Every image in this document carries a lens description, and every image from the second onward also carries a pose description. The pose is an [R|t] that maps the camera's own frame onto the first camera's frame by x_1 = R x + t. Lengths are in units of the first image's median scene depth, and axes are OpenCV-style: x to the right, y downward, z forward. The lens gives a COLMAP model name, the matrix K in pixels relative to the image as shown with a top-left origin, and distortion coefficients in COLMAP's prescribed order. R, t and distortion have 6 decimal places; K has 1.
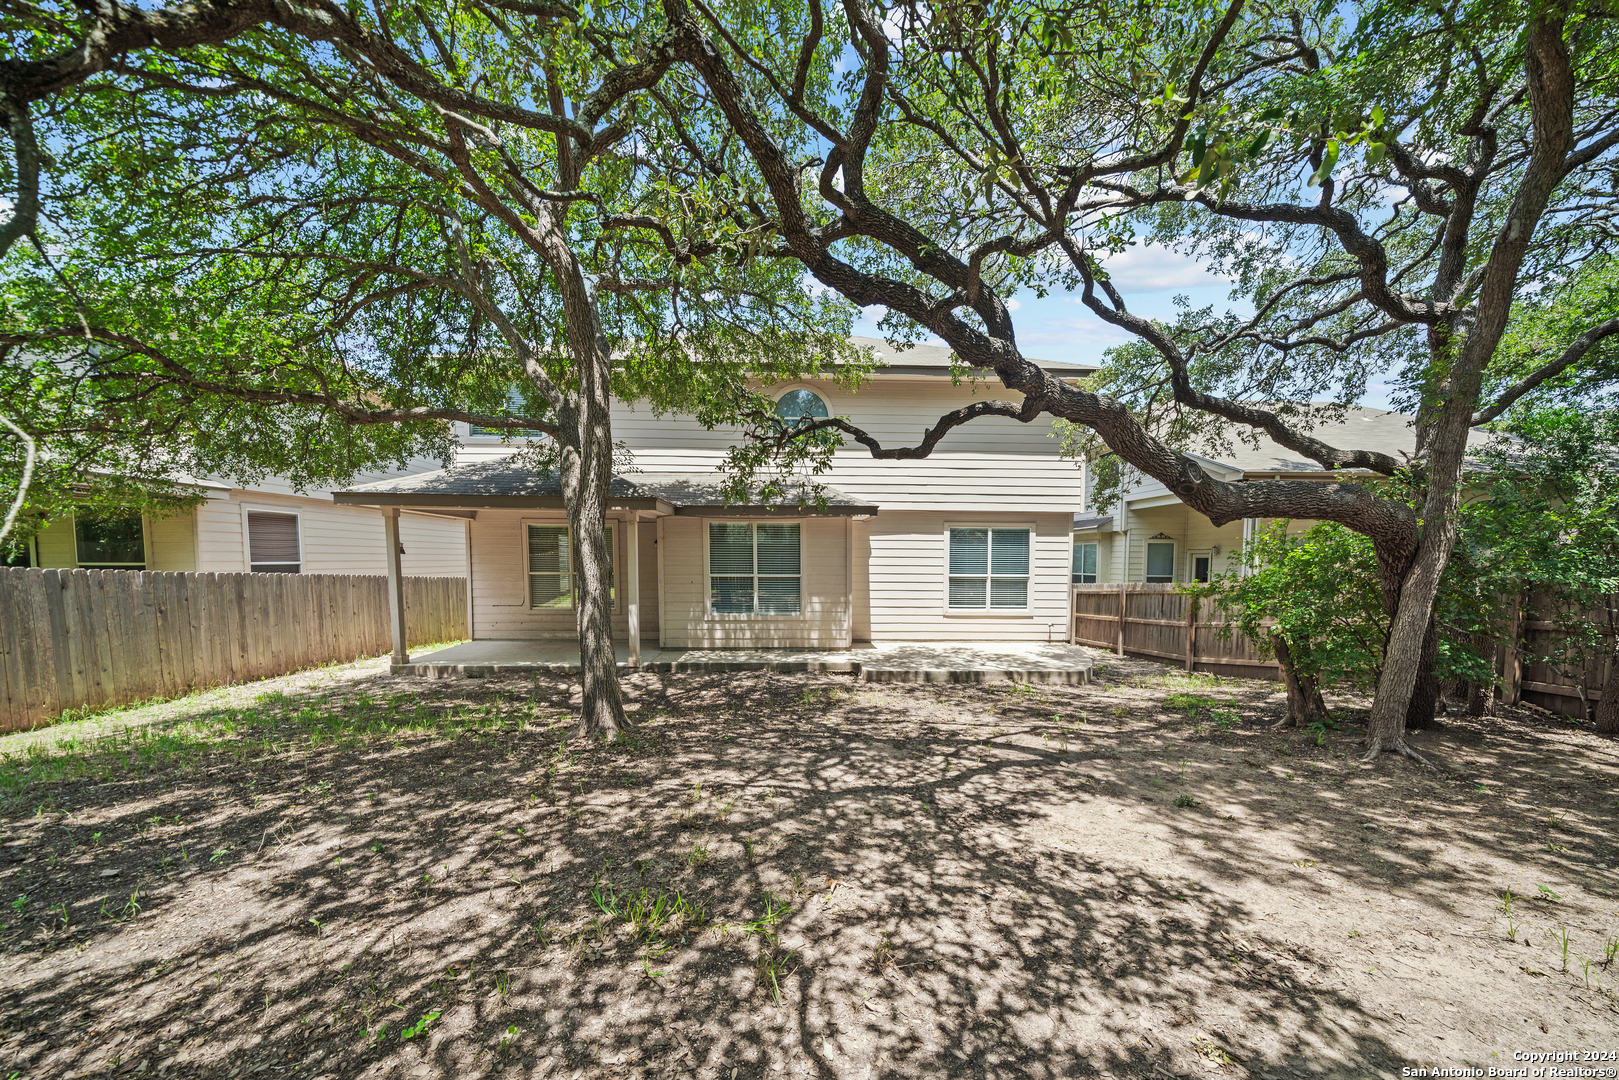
lens RADIAL K [[574.8, 0, 790.9], [0, 574.8, 601.2], [0, 0, 1]] dist [-0.008635, -0.000052]
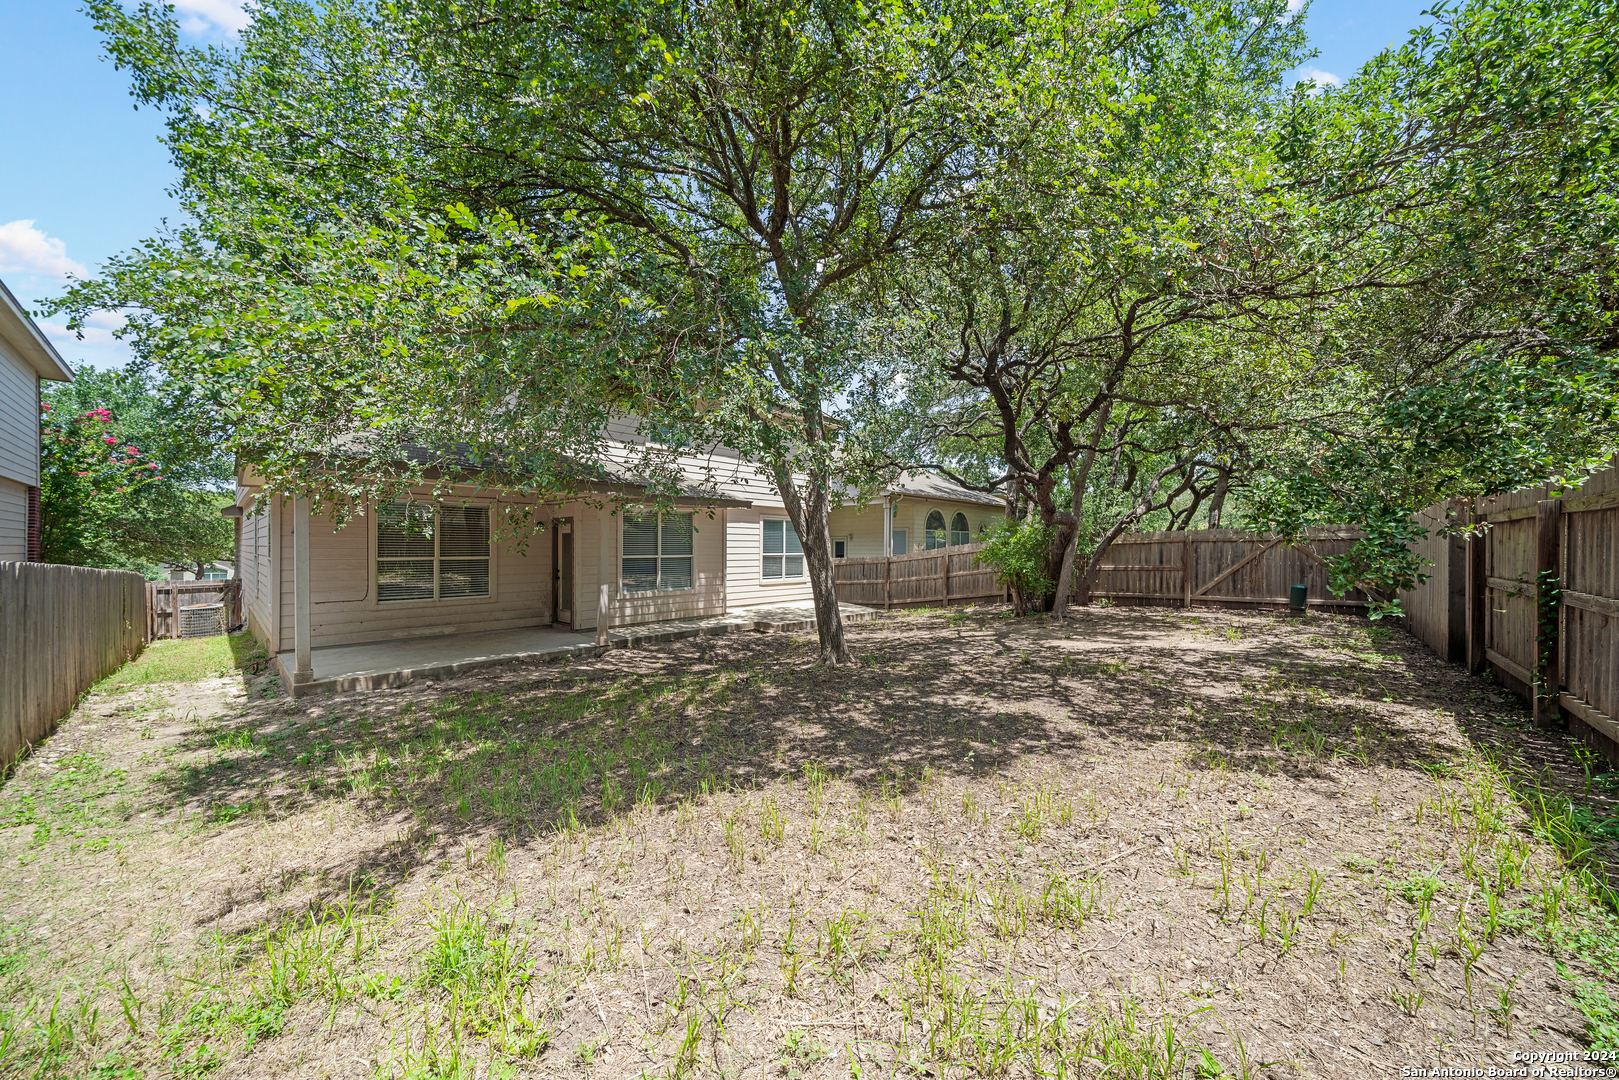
lens RADIAL K [[556.1, 0, 801.1], [0, 556.1, 548.0], [0, 0, 1]] dist [-0.006252, 0.000029]
pose [[0.716942, -0.008357, 0.697082, -1.393832], [0.054507, 0.997539, -0.044101, 0.005057], [-0.694998, 0.069614, 0.715634, 0.039599]]
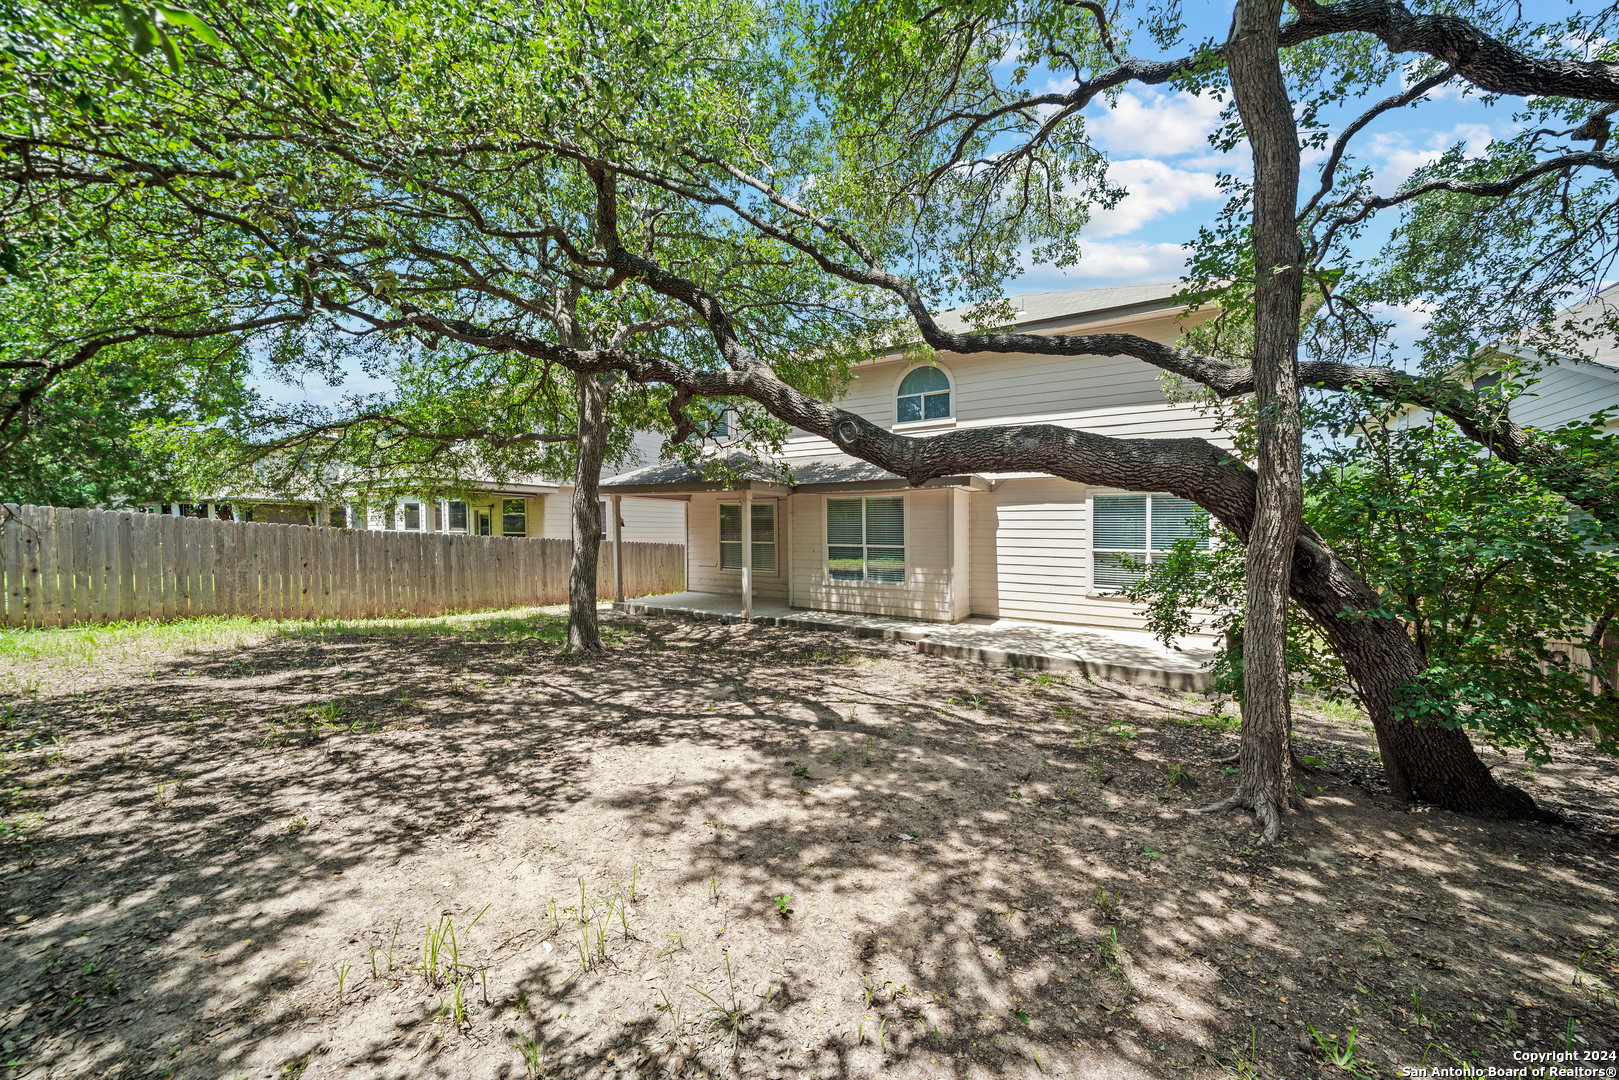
lens RADIAL K [[556.1, 0, 801.1], [0, 556.1, 548.0], [0, 0, 1]] dist [-0.006252, 0.000029]
pose [[0.835110, 0.017833, -0.549793, 0.917399], [-0.044852, 0.998354, -0.035745, 0.004069], [0.548251, 0.054511, 0.834536, 0.146427]]
